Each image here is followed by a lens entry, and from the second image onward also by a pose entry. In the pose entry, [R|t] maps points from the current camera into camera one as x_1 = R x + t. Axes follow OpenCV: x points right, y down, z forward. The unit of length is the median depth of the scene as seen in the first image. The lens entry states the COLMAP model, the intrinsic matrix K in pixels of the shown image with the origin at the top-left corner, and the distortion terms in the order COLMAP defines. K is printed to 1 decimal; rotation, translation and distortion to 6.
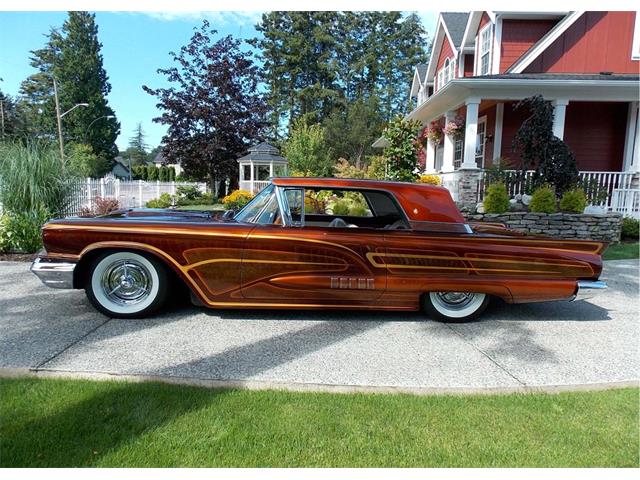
lens RADIAL K [[458.1, 0, 320.0], [0, 458.1, 240.0], [0, 0, 1]] dist [0.002176, 0.000054]
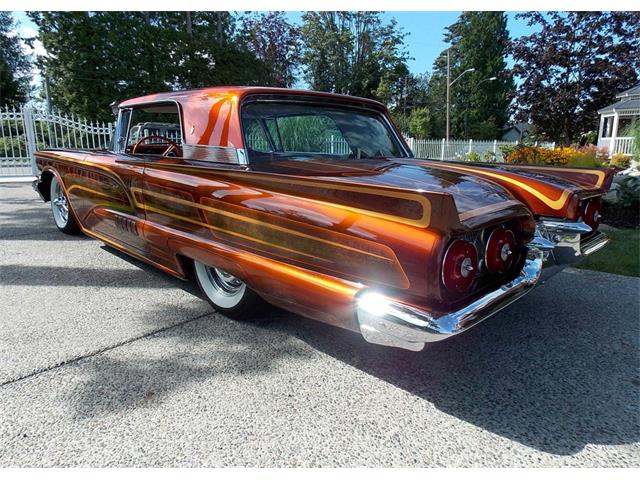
lens RADIAL K [[458.1, 0, 320.0], [0, 458.1, 240.0], [0, 0, 1]] dist [0.002176, 0.000054]
pose [[0.606748, 0.135296, -0.783295, 0.171937], [-0.086973, 0.990792, 0.103766, 0.002162], [0.790122, 0.005165, 0.612928, 0.152164]]
